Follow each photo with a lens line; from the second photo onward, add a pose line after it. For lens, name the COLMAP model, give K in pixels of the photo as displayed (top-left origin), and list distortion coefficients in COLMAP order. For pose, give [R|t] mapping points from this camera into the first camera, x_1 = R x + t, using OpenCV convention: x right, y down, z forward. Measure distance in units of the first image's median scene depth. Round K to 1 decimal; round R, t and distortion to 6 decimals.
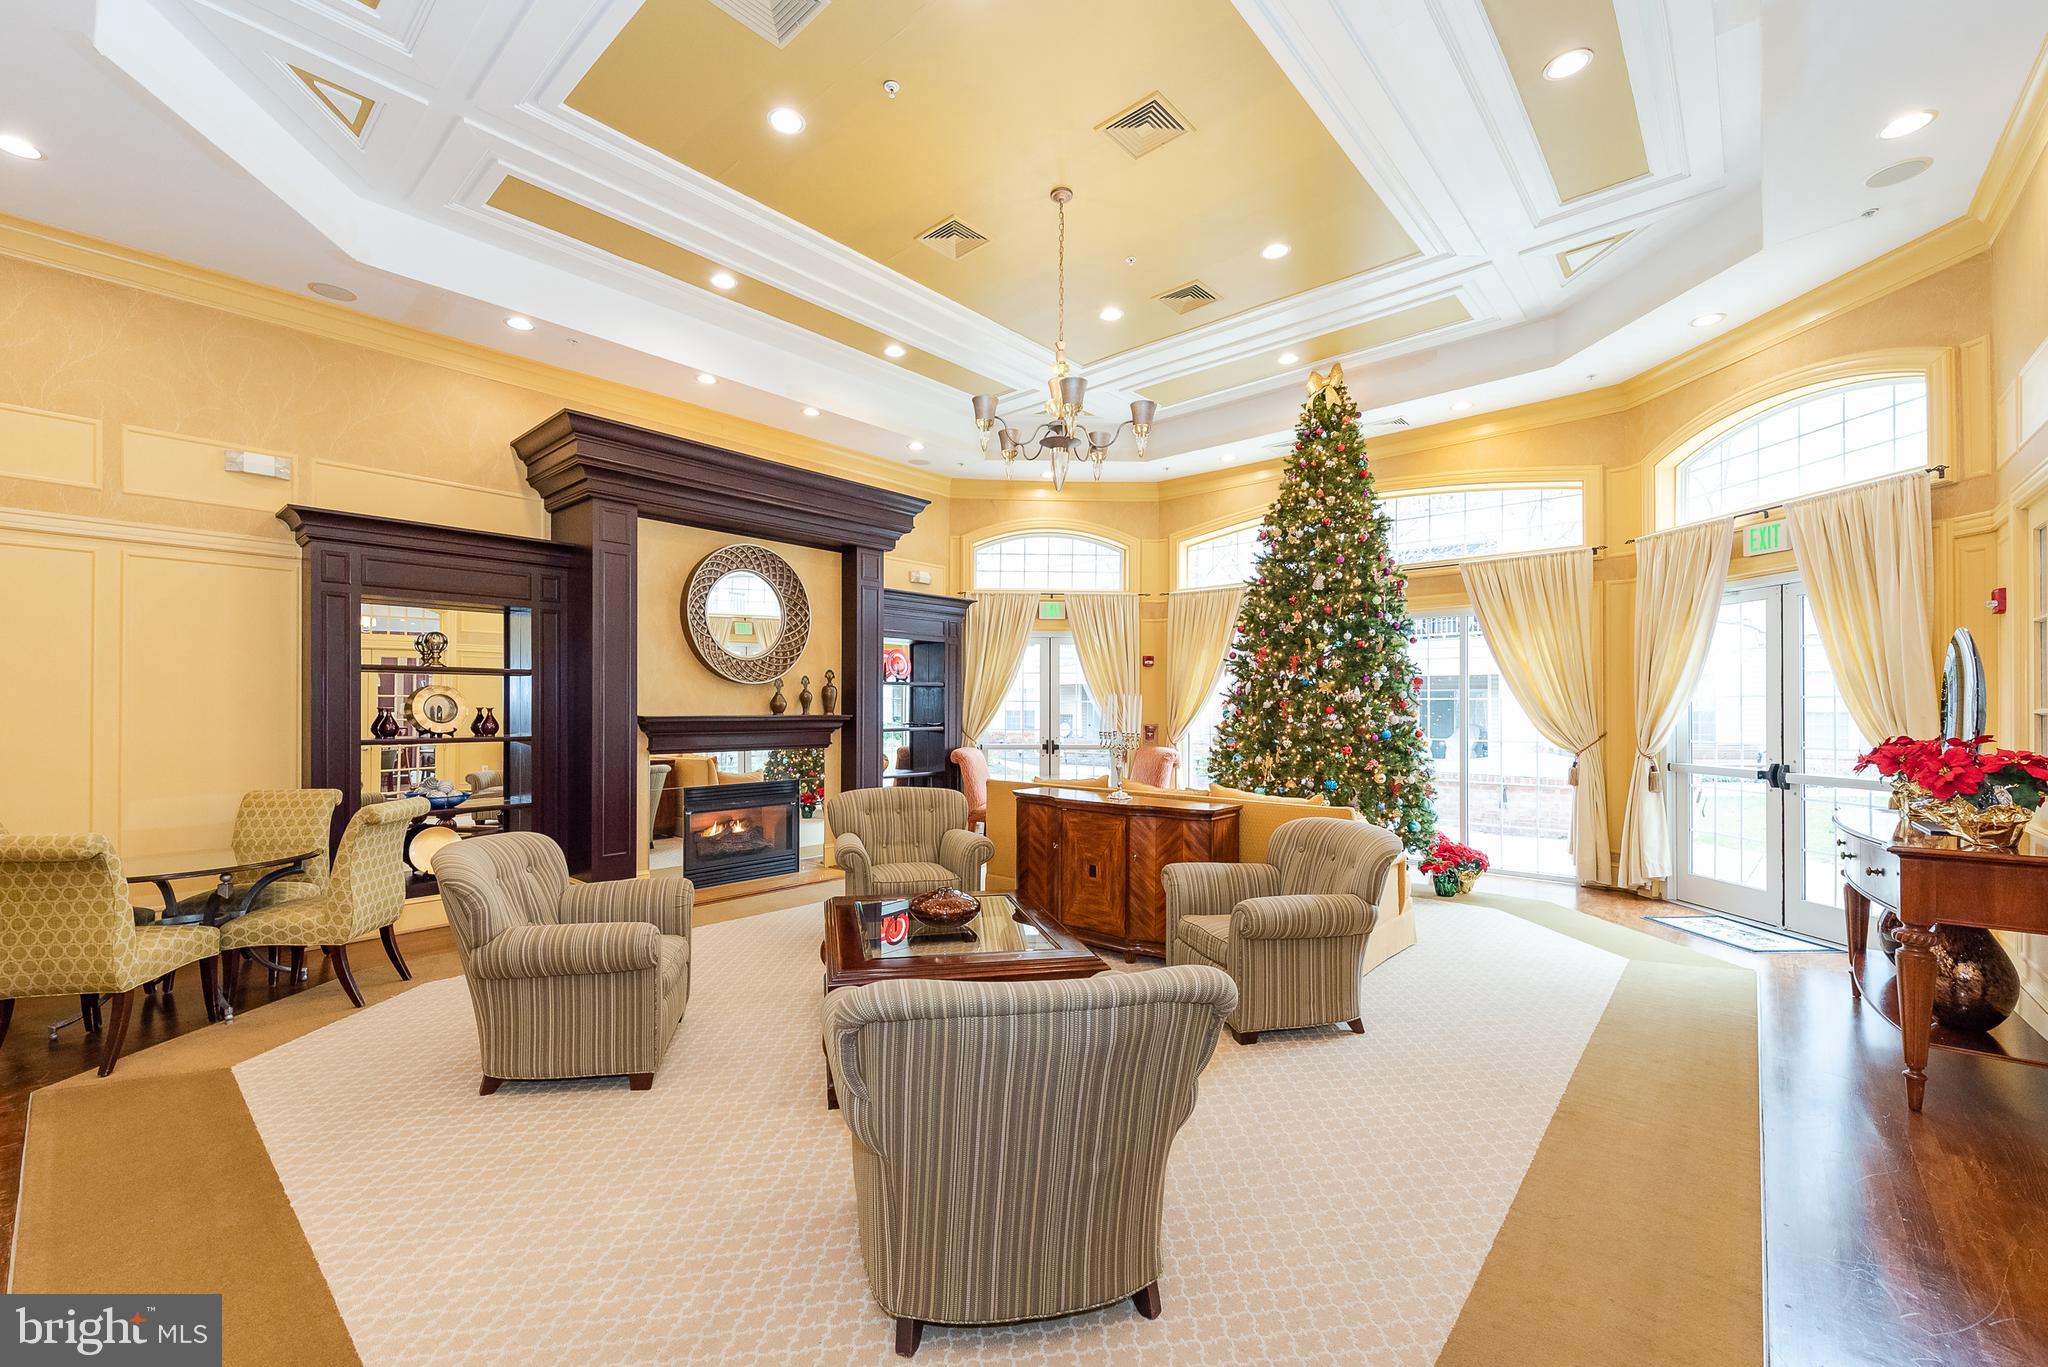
lens RADIAL K [[837.4, 0, 1039.0], [0, 837.4, 695.0], [0, 0, 1]] dist [-0.000227, -0.000709]
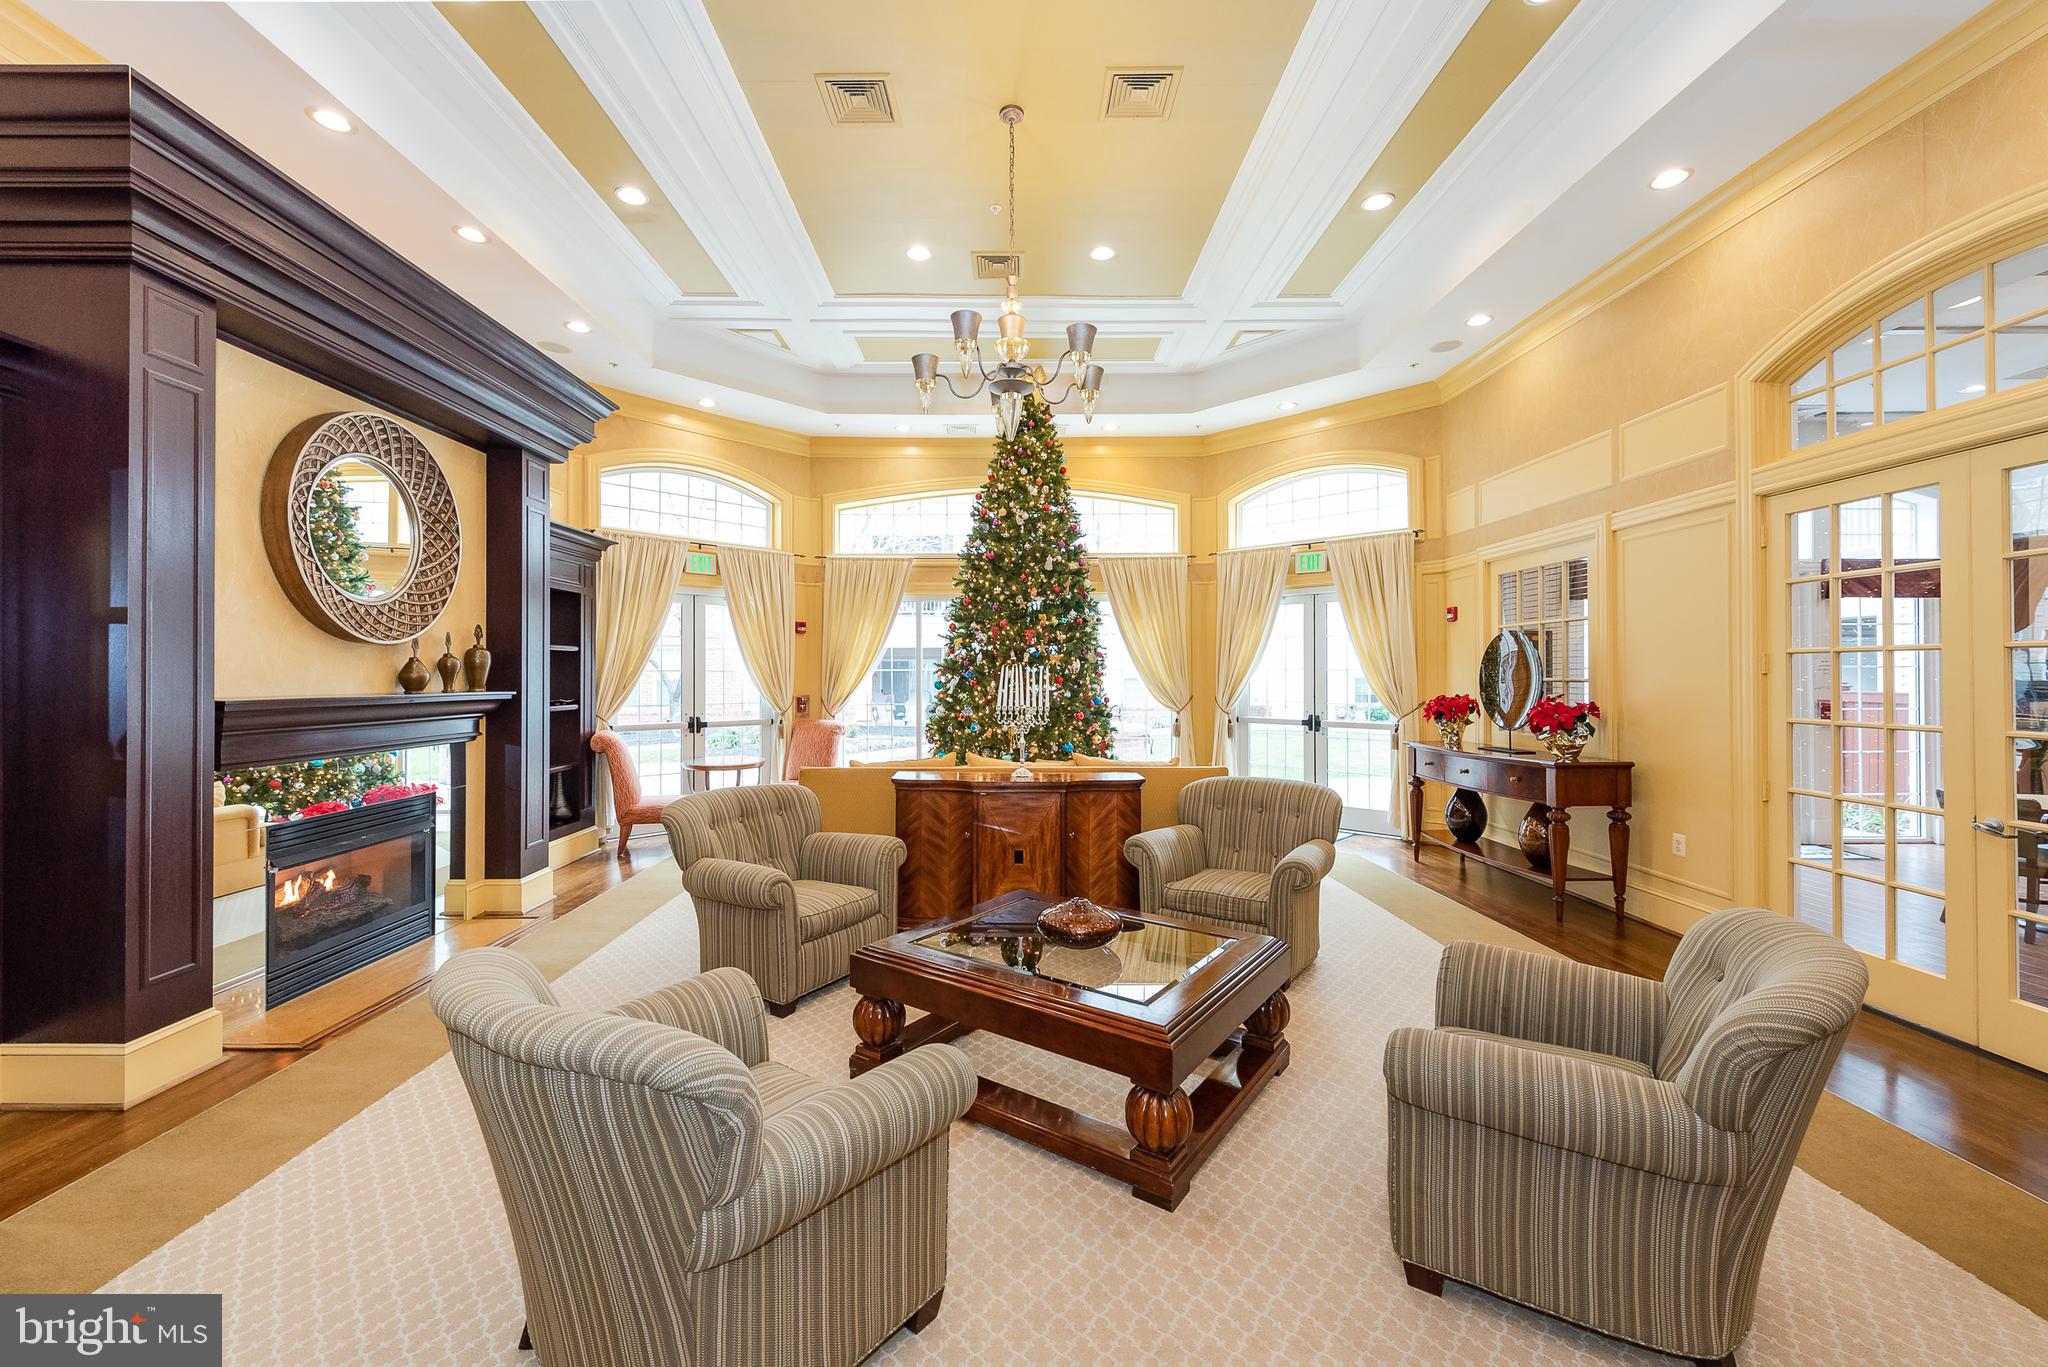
lens RADIAL K [[788.9, 0, 1024.2], [0, 788.9, 668.4], [0, 0, 1]] dist [0.001388, -0.000167]
pose [[0.744909, 0.002868, 0.667160, -0.373154], [-0.008332, 0.999953, 0.005005, -0.002083], [-0.667114, -0.009287, 0.744898, 0.251478]]
